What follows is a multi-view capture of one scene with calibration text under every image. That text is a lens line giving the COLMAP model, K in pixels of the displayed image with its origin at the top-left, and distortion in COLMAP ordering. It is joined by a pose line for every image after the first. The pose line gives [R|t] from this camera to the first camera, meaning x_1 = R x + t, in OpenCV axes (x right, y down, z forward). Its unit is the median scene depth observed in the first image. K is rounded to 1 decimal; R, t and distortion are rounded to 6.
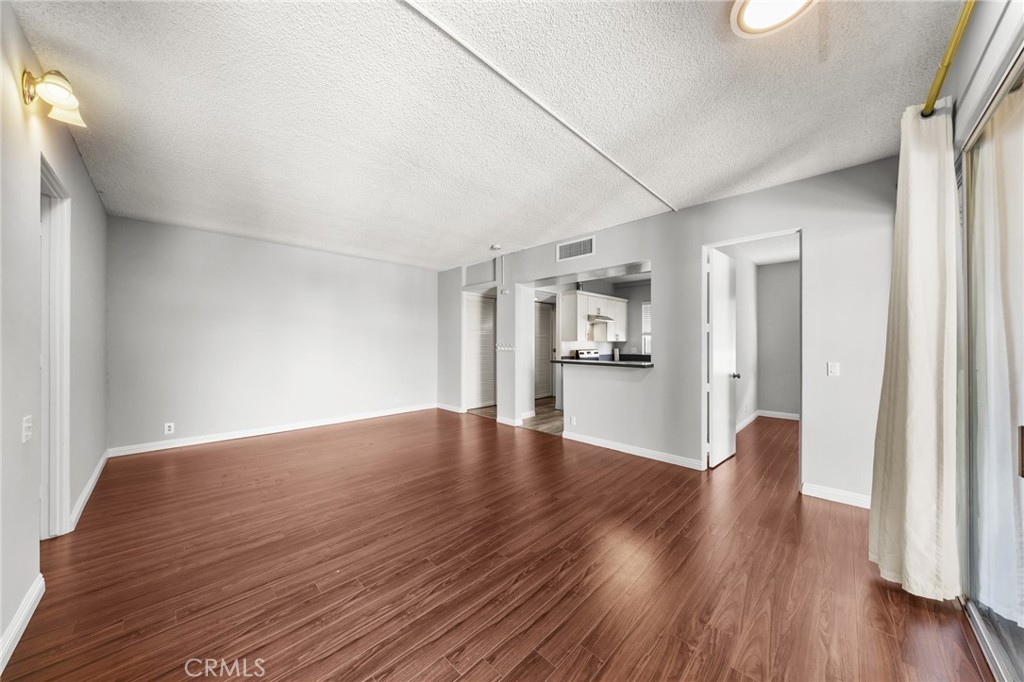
lens RADIAL K [[343.9, 0, 505.7], [0, 343.9, 343.7], [0, 0, 1]] dist [-0.005193, -0.001141]
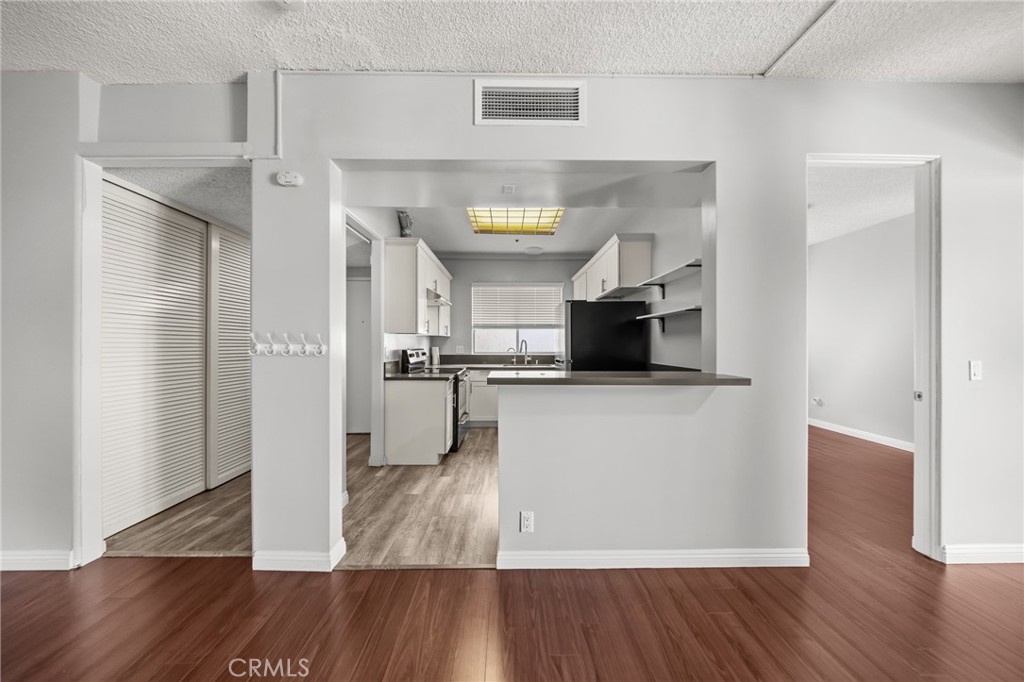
lens RADIAL K [[343.9, 0, 514.4], [0, 343.9, 344.1], [0, 0, 1]] dist [-0.005193, -0.001141]
pose [[0.692018, -0.001789, 0.721878, -0.076405], [0.000598, 0.999998, 0.001905, 0.008641], [-0.721880, -0.000886, 0.692018, 0.511942]]
